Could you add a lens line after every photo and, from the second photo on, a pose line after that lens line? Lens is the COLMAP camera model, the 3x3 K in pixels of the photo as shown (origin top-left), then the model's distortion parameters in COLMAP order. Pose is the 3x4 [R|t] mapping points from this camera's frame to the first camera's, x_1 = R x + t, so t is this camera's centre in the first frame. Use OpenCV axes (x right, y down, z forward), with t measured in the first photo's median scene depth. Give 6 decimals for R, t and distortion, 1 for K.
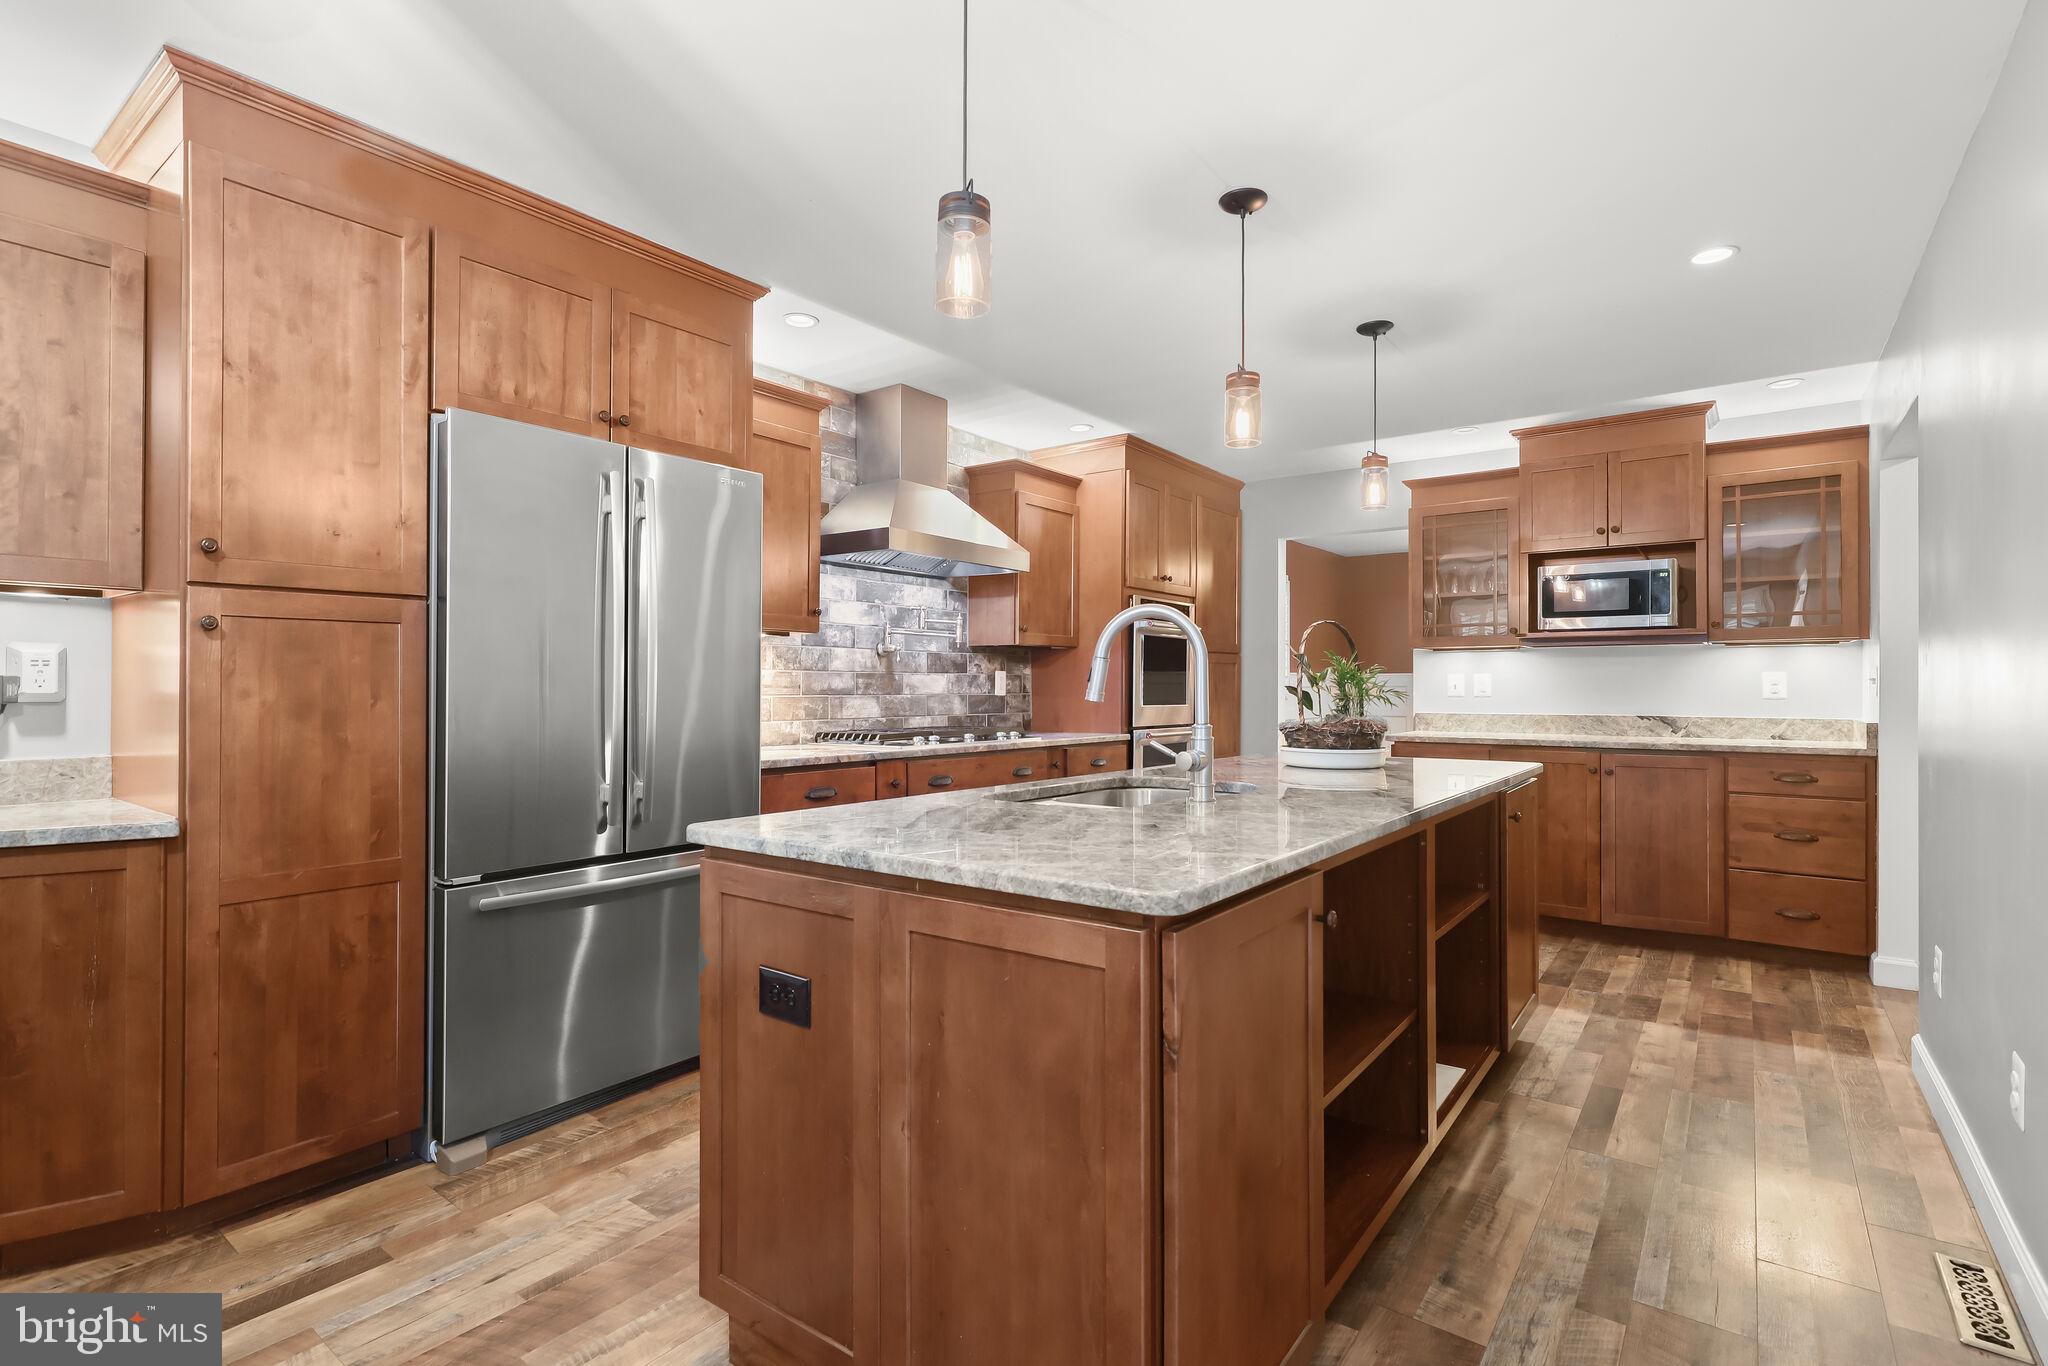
lens RADIAL K [[962.3, 0, 1034.0], [0, 962.3, 682.3], [0, 0, 1]] dist [0.001372, 0.000395]
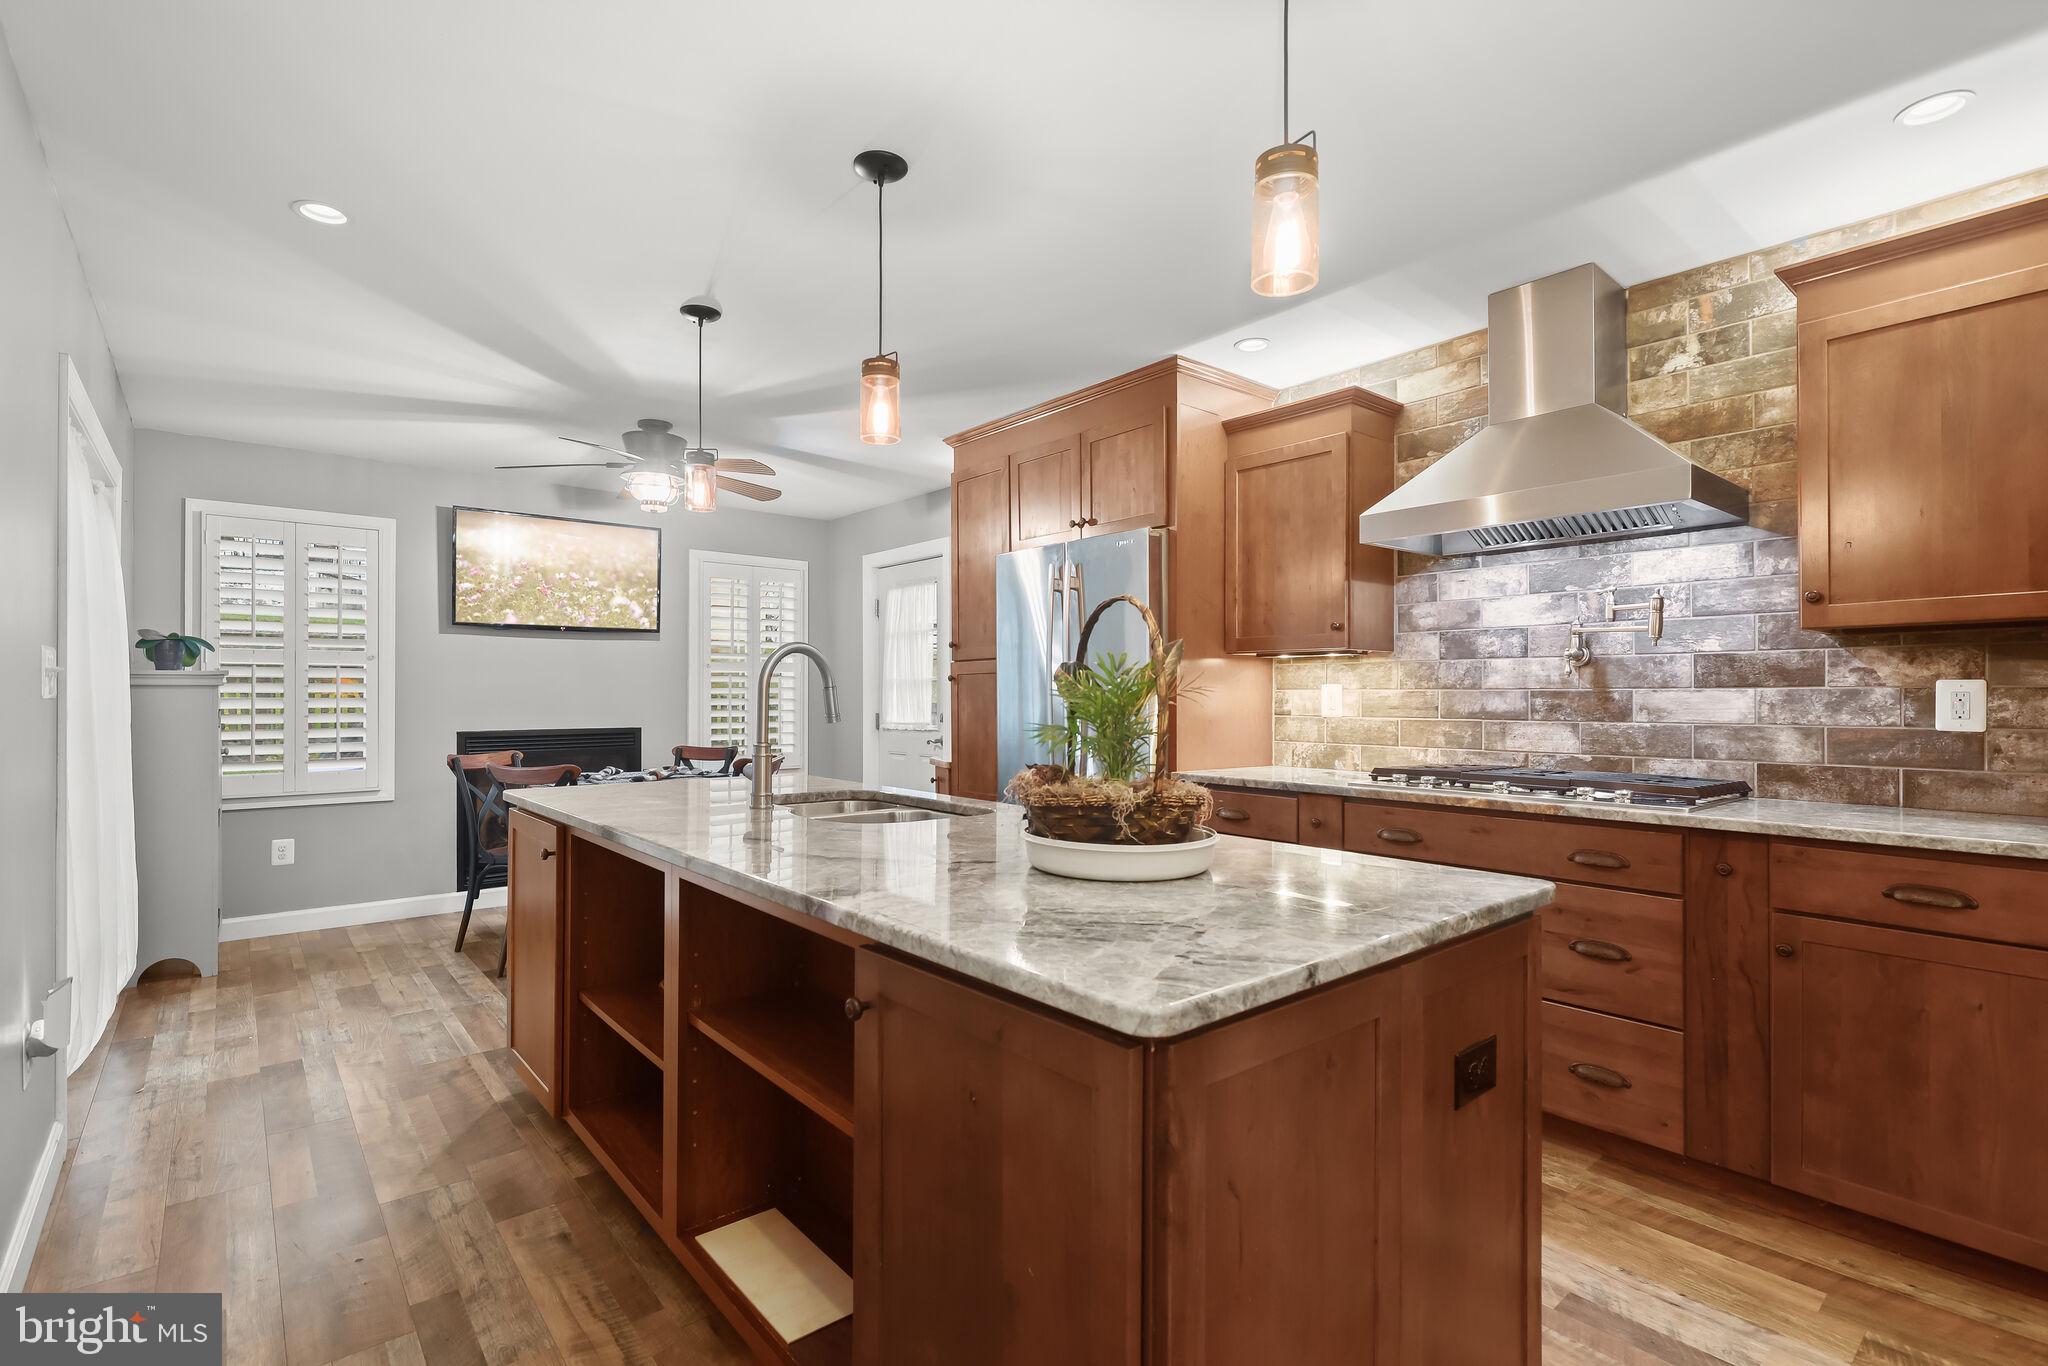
lens RADIAL K [[952.9, 0, 1036.9], [0, 952.9, 693.5], [0, 0, 1]] dist [-0.001051, 0.000563]
pose [[-0.224911, -0.005619, -0.974363, 0.624780], [0.003049, 0.999974, -0.006471, -0.003900], [0.974375, -0.004426, -0.224888, 0.802852]]
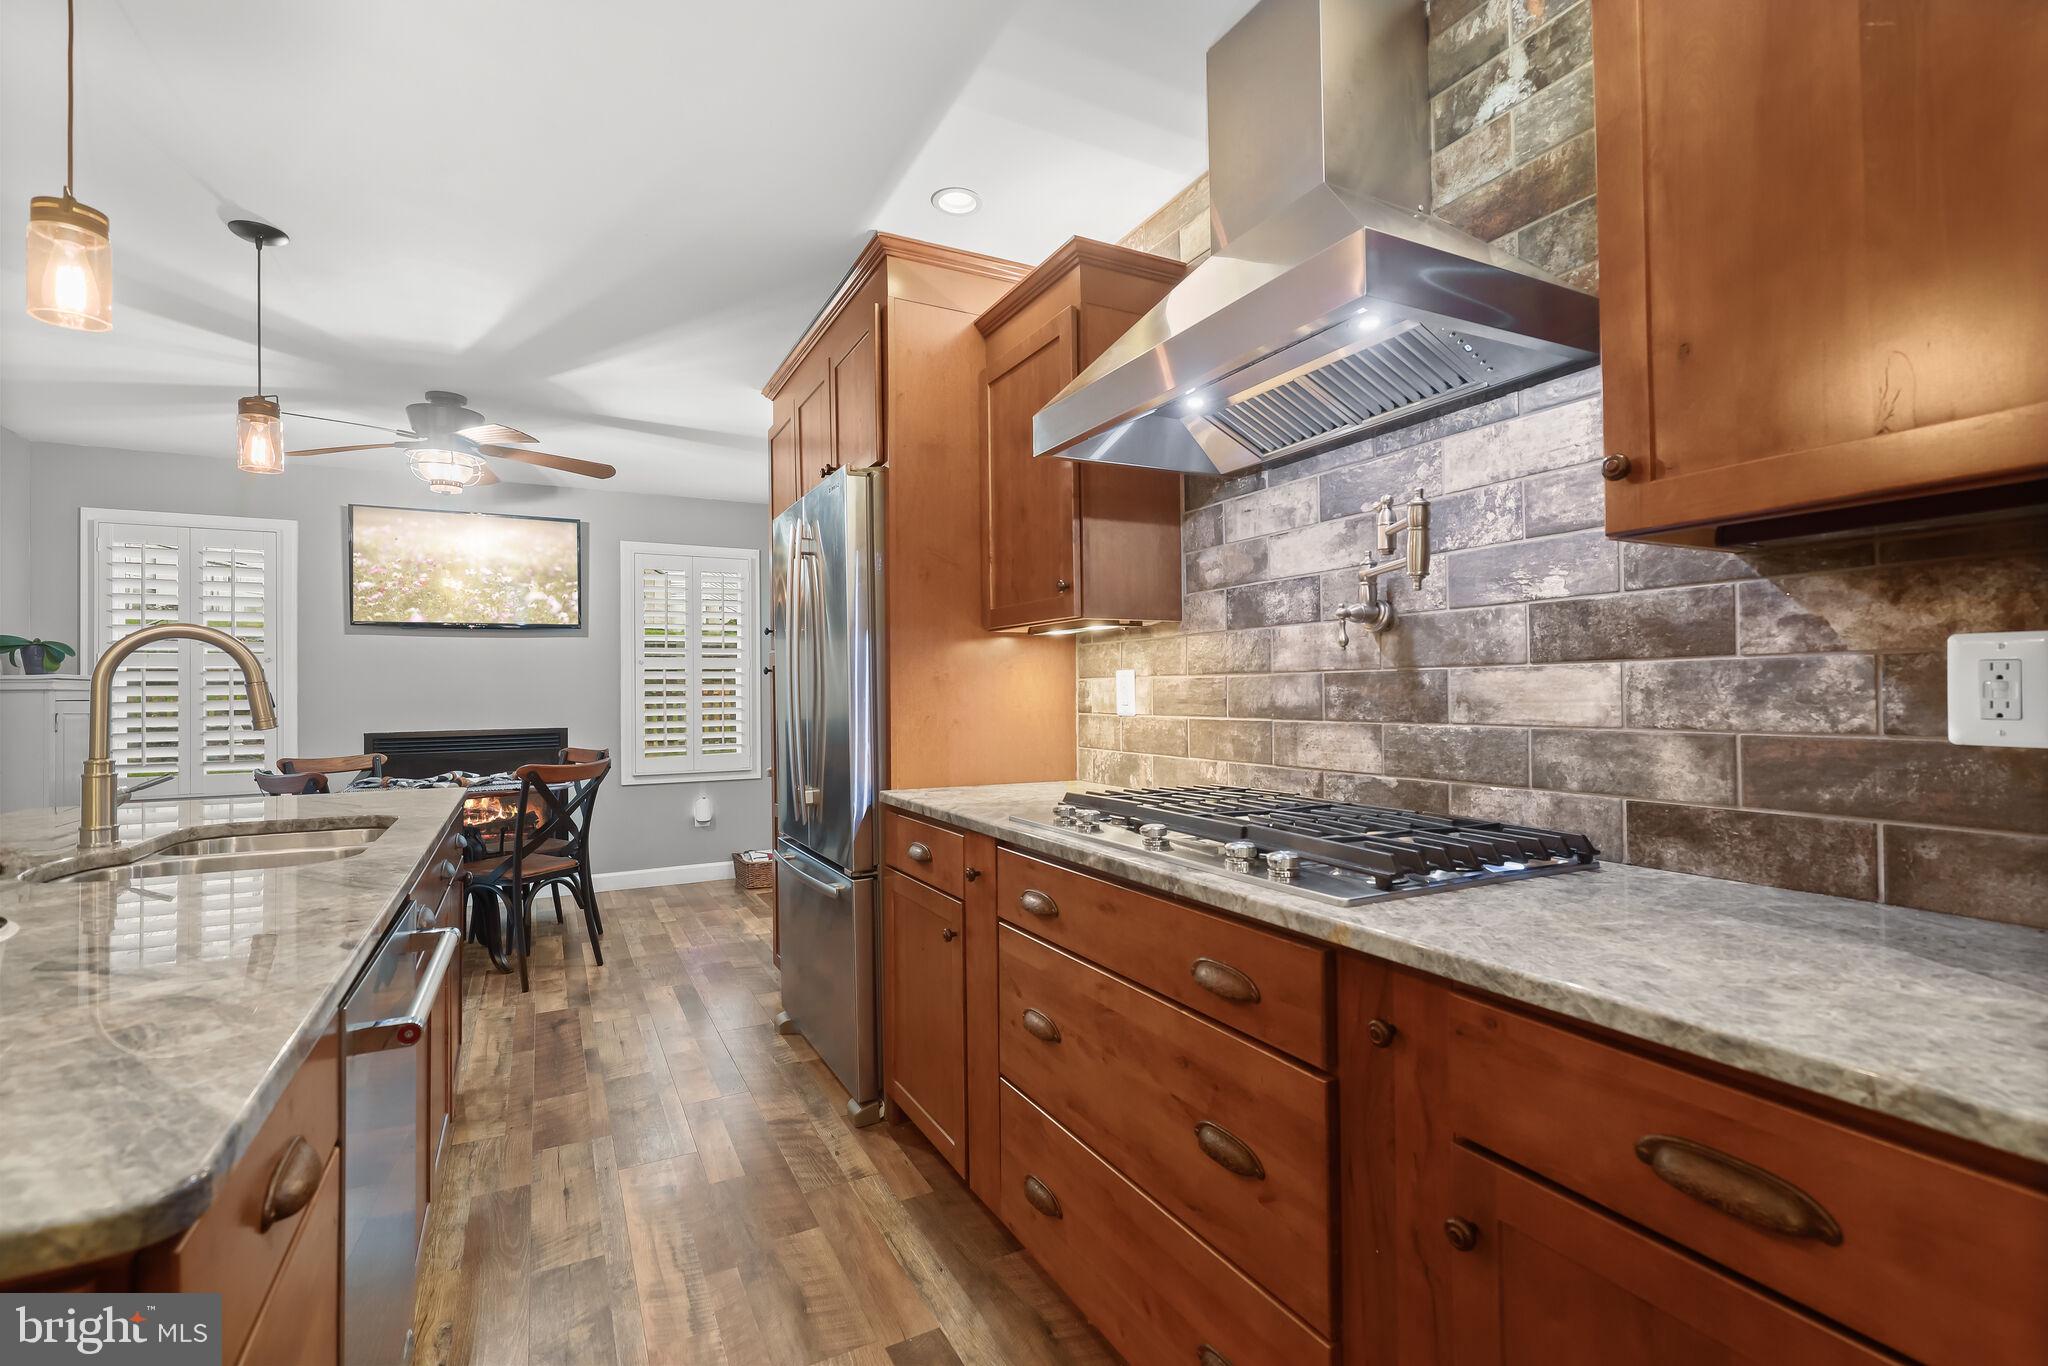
lens RADIAL K [[928.9, 0, 1035.4], [0, 928.9, 681.5], [0, 0, 1]] dist [0.001238, 0.000695]
pose [[-0.426741, -0.007973, -0.904339, 0.292117], [0.013883, 0.999786, -0.015365, -0.000684], [0.904268, -0.019112, -0.426538, 1.078407]]
